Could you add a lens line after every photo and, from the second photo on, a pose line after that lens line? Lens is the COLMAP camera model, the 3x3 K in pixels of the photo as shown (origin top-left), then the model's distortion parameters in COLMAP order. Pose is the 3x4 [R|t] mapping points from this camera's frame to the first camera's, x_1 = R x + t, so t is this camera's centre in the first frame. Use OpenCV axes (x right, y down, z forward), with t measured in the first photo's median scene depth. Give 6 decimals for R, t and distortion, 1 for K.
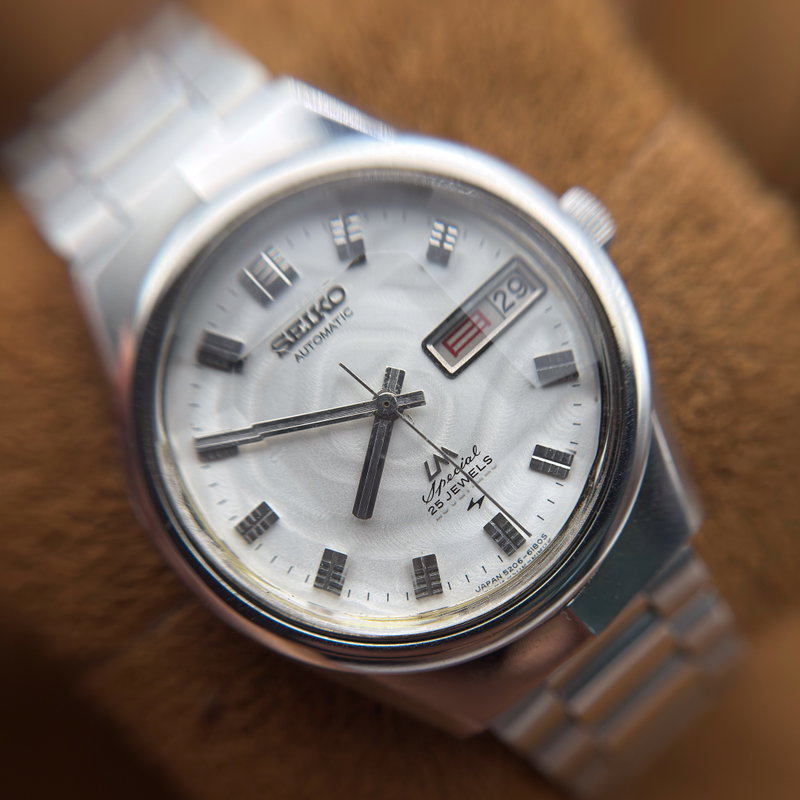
lens RADIAL K [[1310.1, 0, 400.0], [0, 1310.1, 400.0], [0, 0, 1]] dist [1.440244, -0.003084]
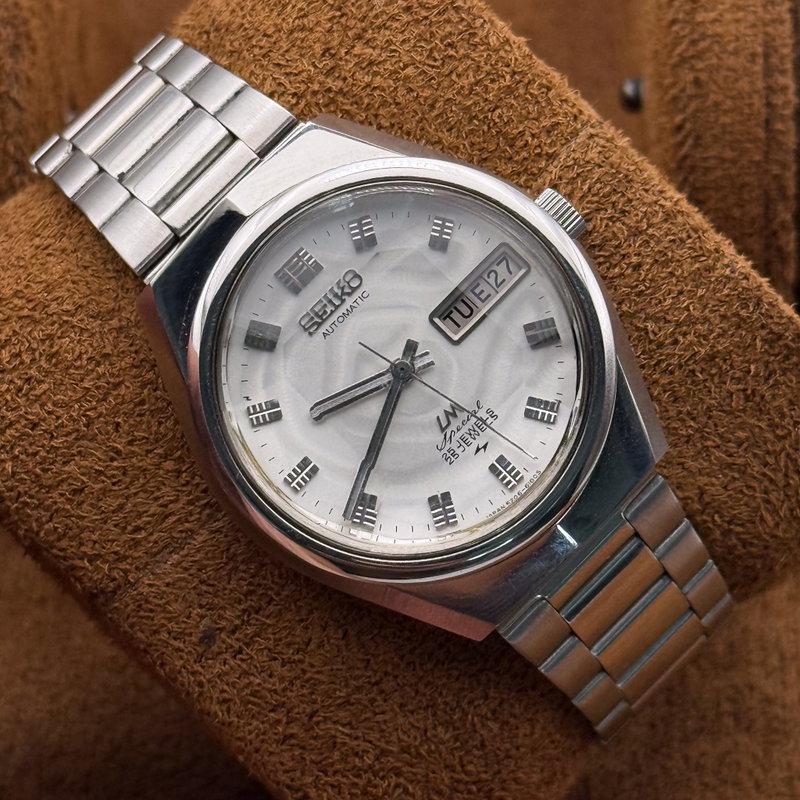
lens RADIAL K [[3075.1, 0, 400.0], [0, 3075.1, 400.0], [0, 0, 1]] dist [0.124822, -2.174812]
pose [[0.998475, -0.054738, 0.007234, -0.033519], [0.054855, 0.998348, -0.017091, 0.077111], [-0.006287, 0.017462, 0.999828, -1.762374]]
